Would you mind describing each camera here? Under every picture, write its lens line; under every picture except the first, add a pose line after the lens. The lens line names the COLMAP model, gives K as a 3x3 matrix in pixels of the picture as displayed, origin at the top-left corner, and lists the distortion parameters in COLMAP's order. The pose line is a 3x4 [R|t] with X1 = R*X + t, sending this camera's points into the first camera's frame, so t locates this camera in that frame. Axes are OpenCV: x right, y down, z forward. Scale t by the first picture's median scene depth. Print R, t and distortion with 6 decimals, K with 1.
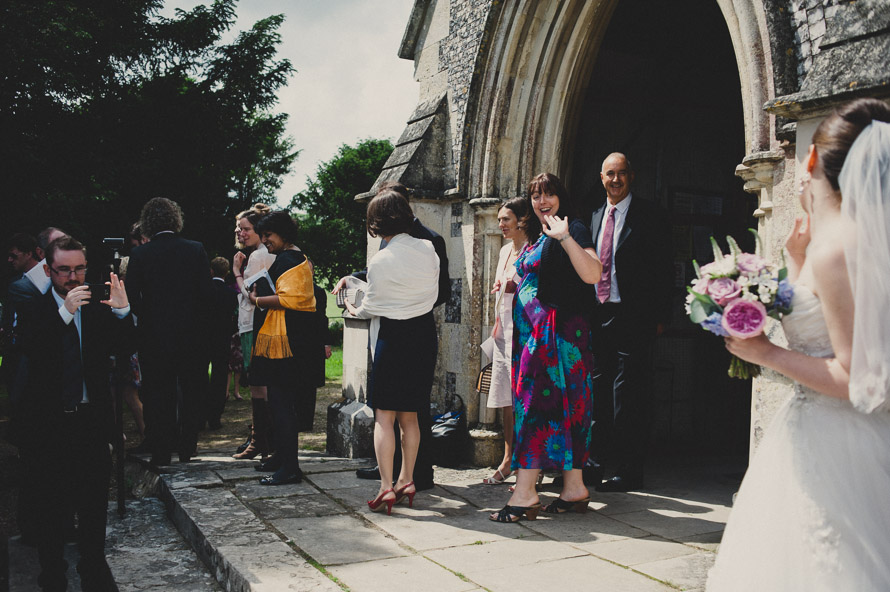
lens RADIAL K [[856.9, 0, 446.1], [0, 856.9, 289.8], [0, 0, 1]] dist [-0.070757, 0.000000]
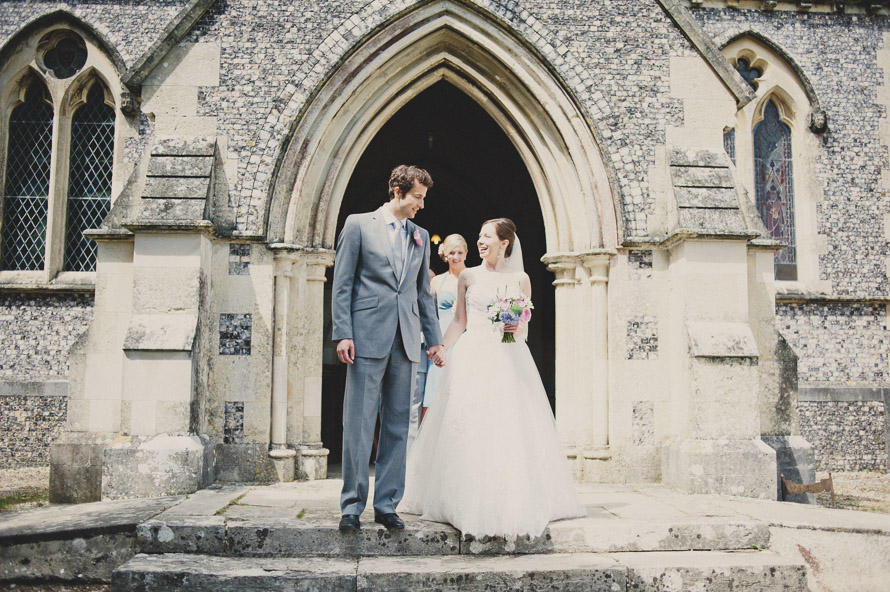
lens RADIAL K [[856.9, 0, 445.3], [0, 856.9, 297.6], [0, 0, 1]] dist [-0.070757, 0.000000]
pose [[0.438294, 0.077271, 0.895504, -0.873047], [-0.000688, 0.996326, -0.085634, 0.060988], [-0.898831, 0.036917, 0.436737, 0.315531]]
